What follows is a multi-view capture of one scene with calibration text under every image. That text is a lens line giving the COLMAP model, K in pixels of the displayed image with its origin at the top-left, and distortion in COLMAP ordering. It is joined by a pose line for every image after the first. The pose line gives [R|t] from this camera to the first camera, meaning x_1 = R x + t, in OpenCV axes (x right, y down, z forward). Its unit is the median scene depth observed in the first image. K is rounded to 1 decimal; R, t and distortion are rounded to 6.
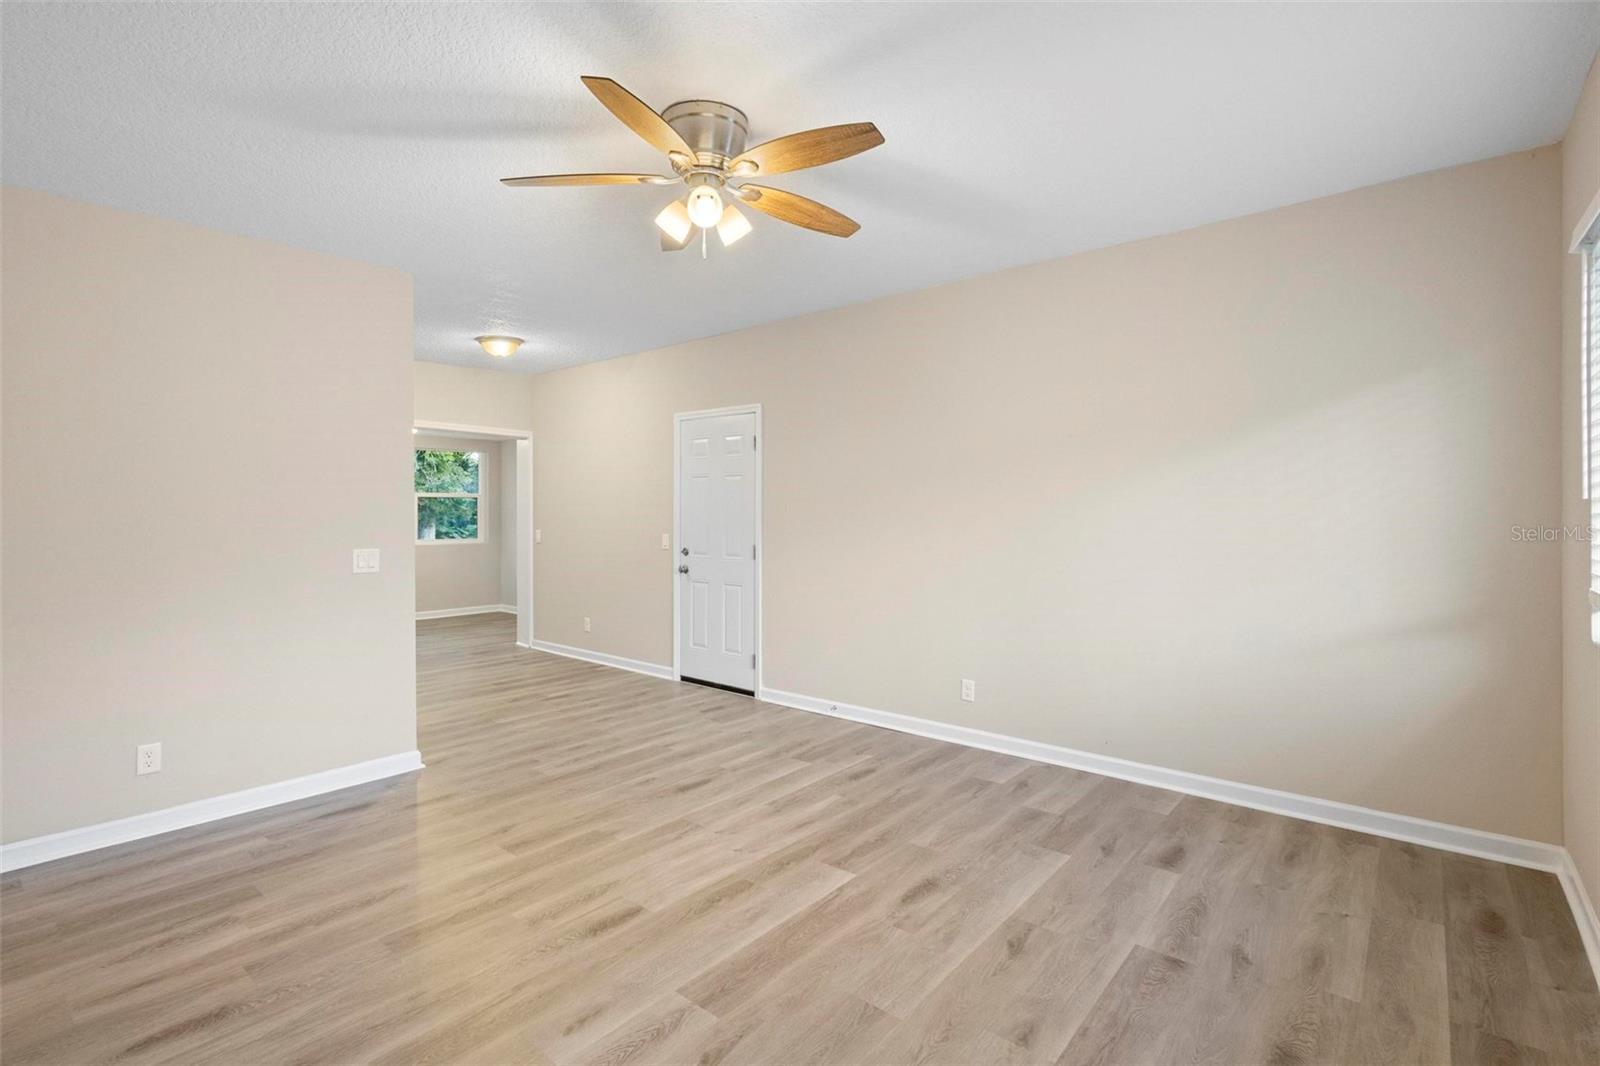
lens RADIAL K [[743.4, 0, 803.0], [0, 743.4, 508.4], [0, 0, 1]] dist [0.008401, -0.000861]
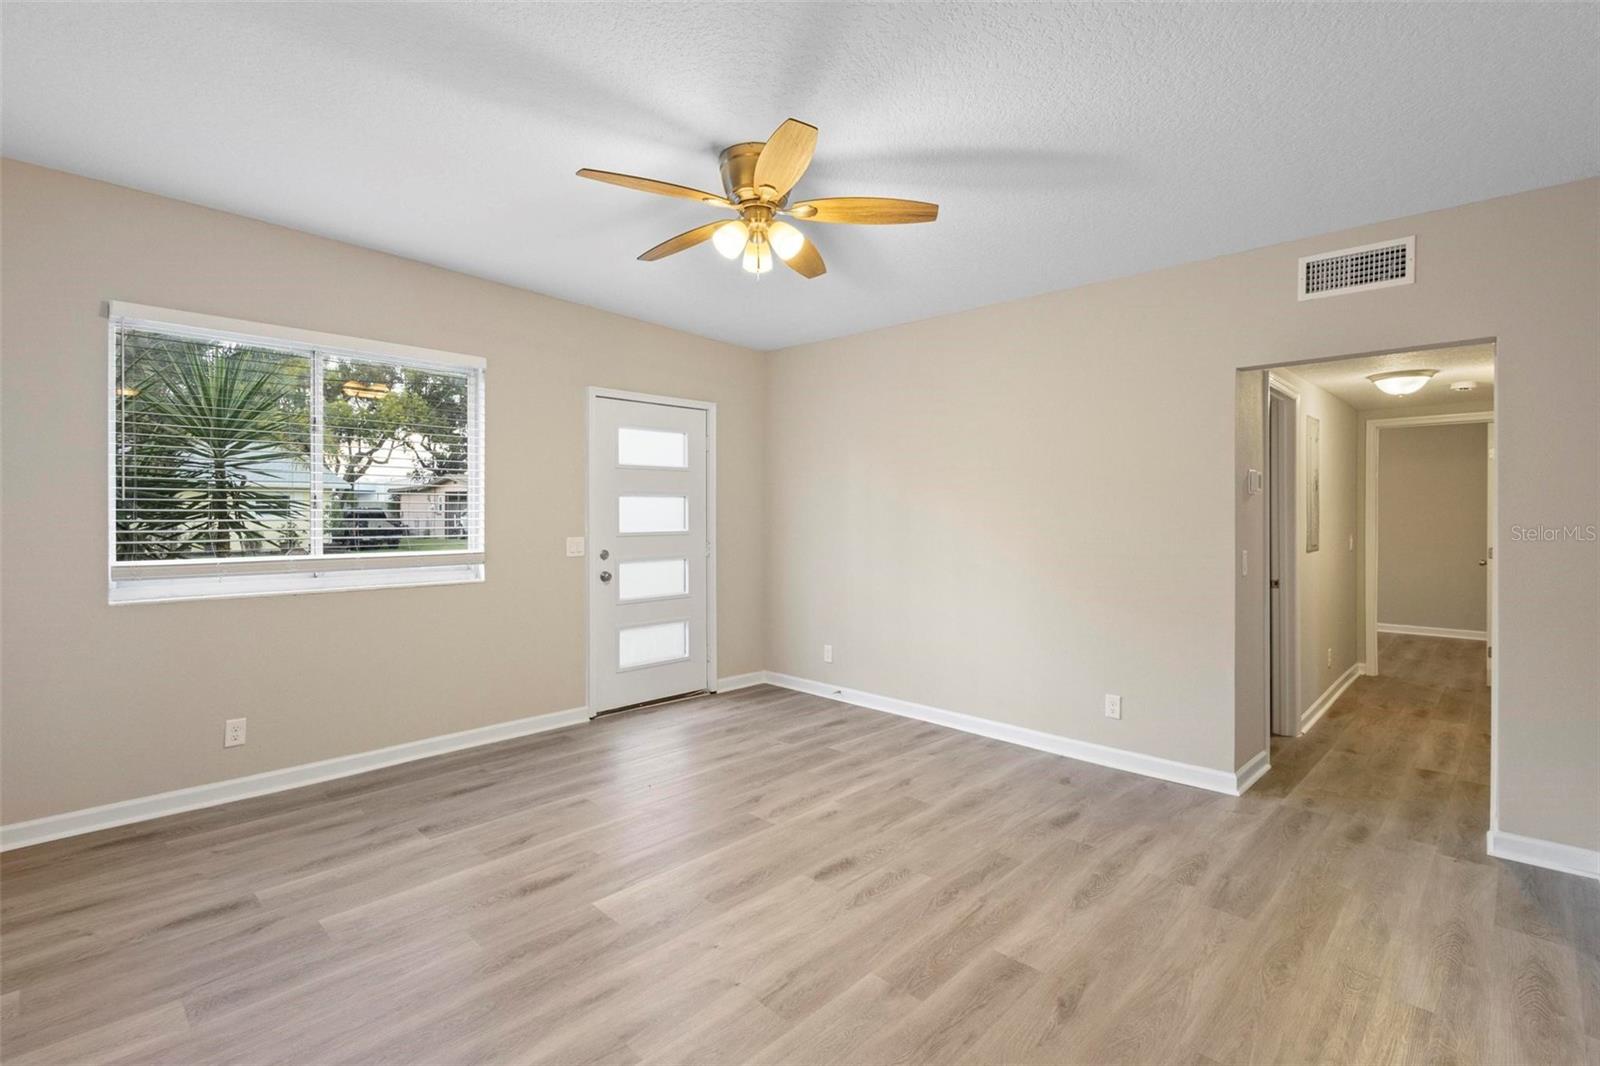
lens RADIAL K [[735.1, 0, 801.1], [0, 735.1, 518.6], [0, 0, 1]] dist [0.007059, -0.000193]
pose [[-0.997043, -0.001886, 0.076829, -0.234832], [-0.002328, 0.999981, -0.005652, 0.019912], [-0.076816, -0.005815, -0.997028, 1.742265]]
